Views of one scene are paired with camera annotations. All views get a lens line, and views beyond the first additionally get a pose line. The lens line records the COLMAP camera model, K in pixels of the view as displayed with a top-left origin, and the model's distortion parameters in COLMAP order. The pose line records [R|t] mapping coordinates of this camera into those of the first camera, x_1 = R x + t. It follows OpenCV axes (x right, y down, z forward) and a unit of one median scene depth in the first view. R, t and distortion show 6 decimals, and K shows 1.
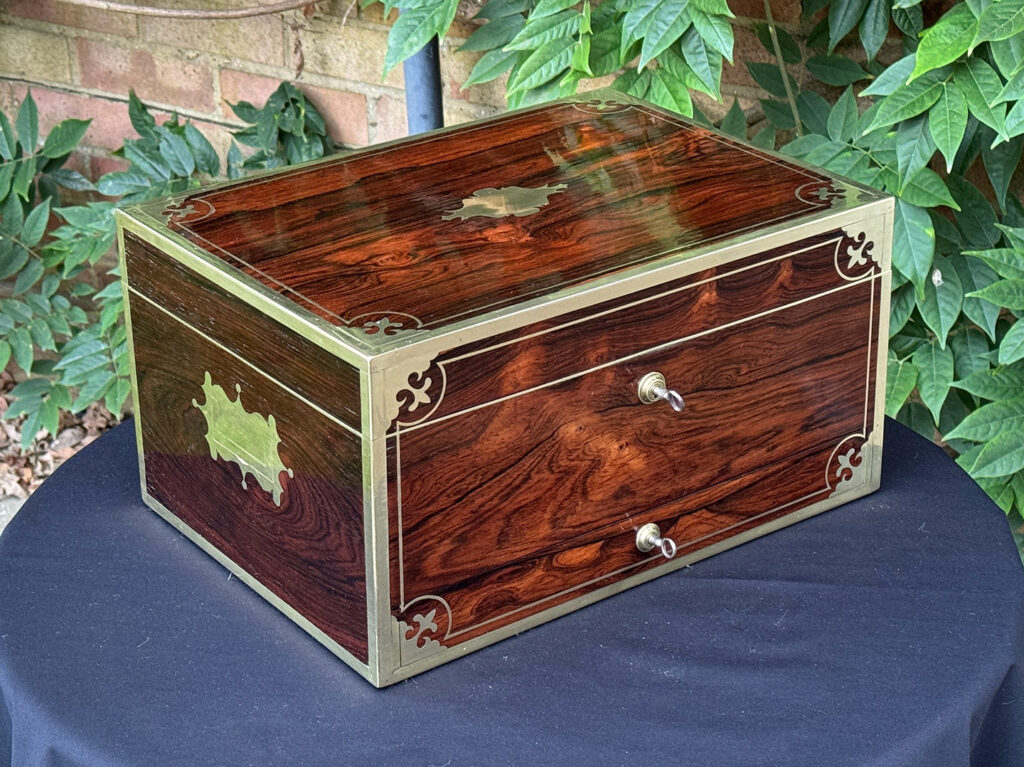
lens RADIAL K [[2364.4, 0, 520.0], [0, 2364.4, 313.8], [0, 0, 1]] dist [0.142042, 0.000000]
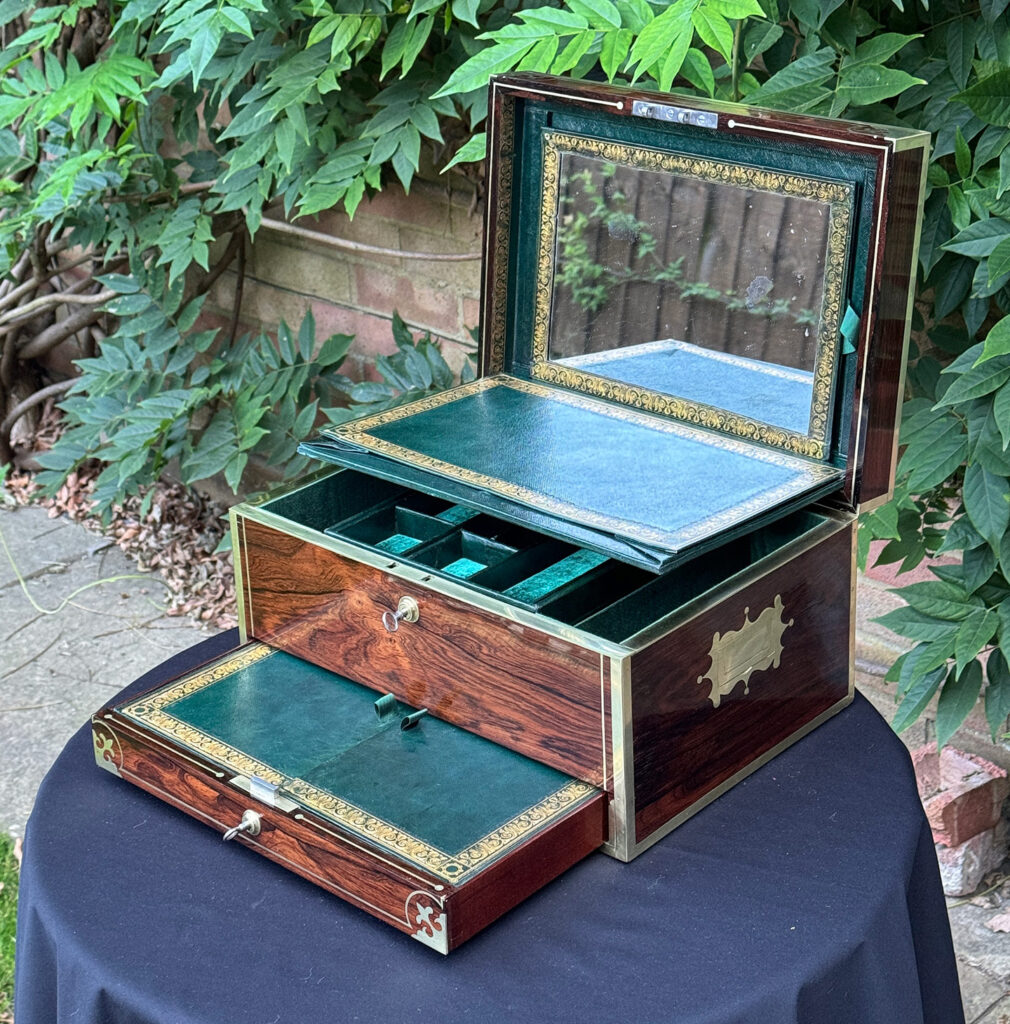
lens RADIAL K [[2101.2, 0, 497.1], [0, 2101.2, 392.6], [0, 0, 1]] dist [0.156759, 0.000000]
pose [[0.976627, 0.056993, -0.207249, 0.108634], [-0.062677, 0.997814, -0.020954, -0.036276], [0.205602, 0.033454, 0.978064, -0.007803]]
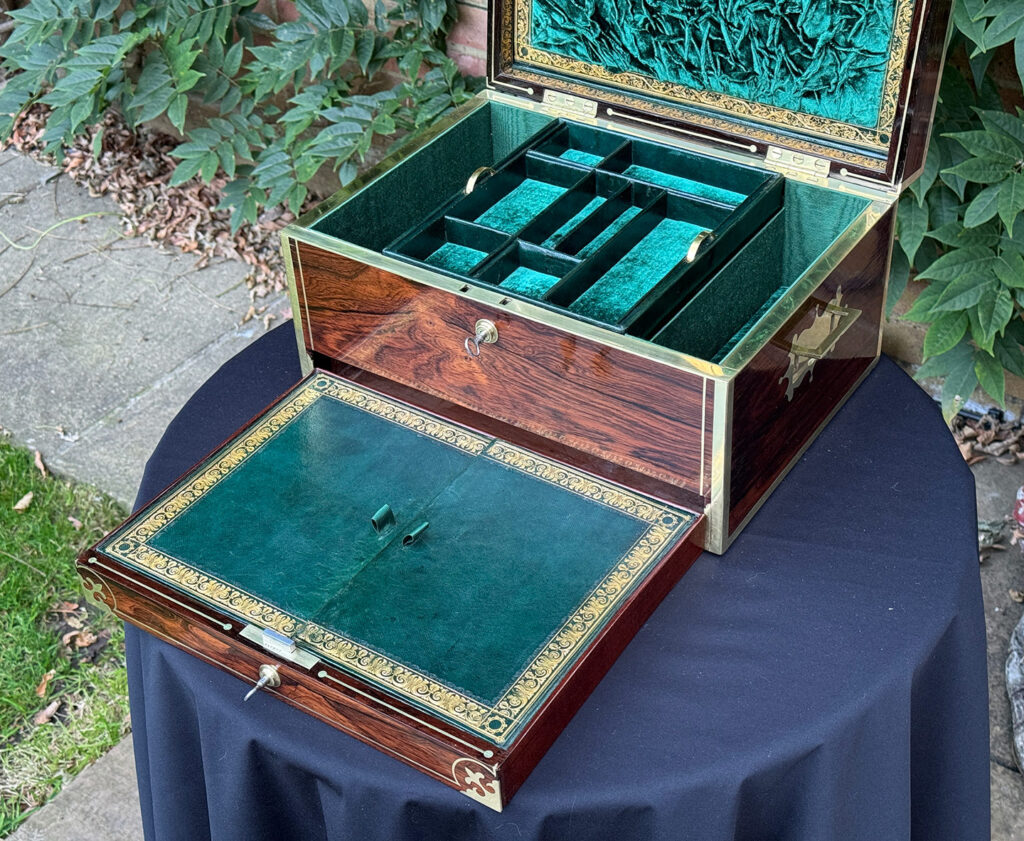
lens RADIAL K [[1589.2, 0, 523.8], [0, 1589.2, 427.6], [0, 0, 1]] dist [0.139495, 0.000000]
pose [[0.997281, 0.019113, -0.071166, 0.024248], [-0.000289, 0.966783, 0.255598, -0.069562], [0.073687, -0.254882, 0.964160, 0.103727]]
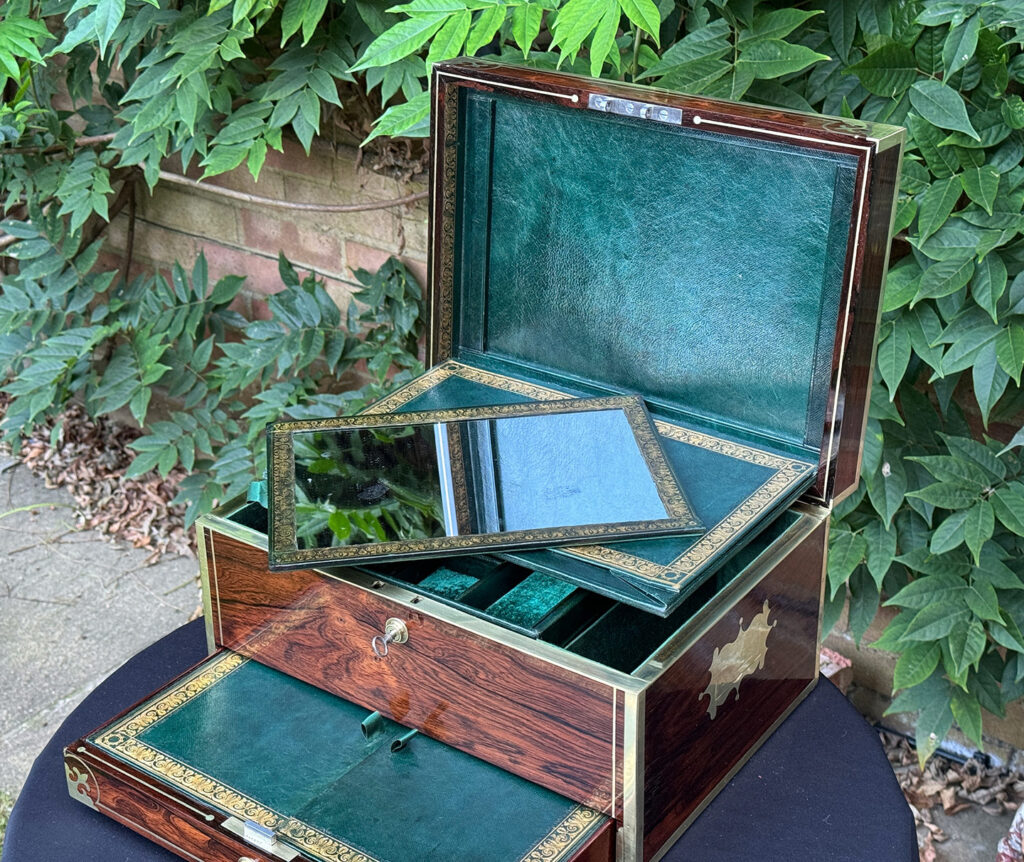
lens RADIAL K [[1688.3, 0, 505.4], [0, 1688.3, 412.7], [0, 0, 1]] dist [0.144200, 0.000000]
pose [[0.995091, 0.045488, -0.087895, 0.044692], [-0.040458, 0.997485, 0.058196, -0.068082], [0.090321, -0.054355, 0.994428, 0.094043]]
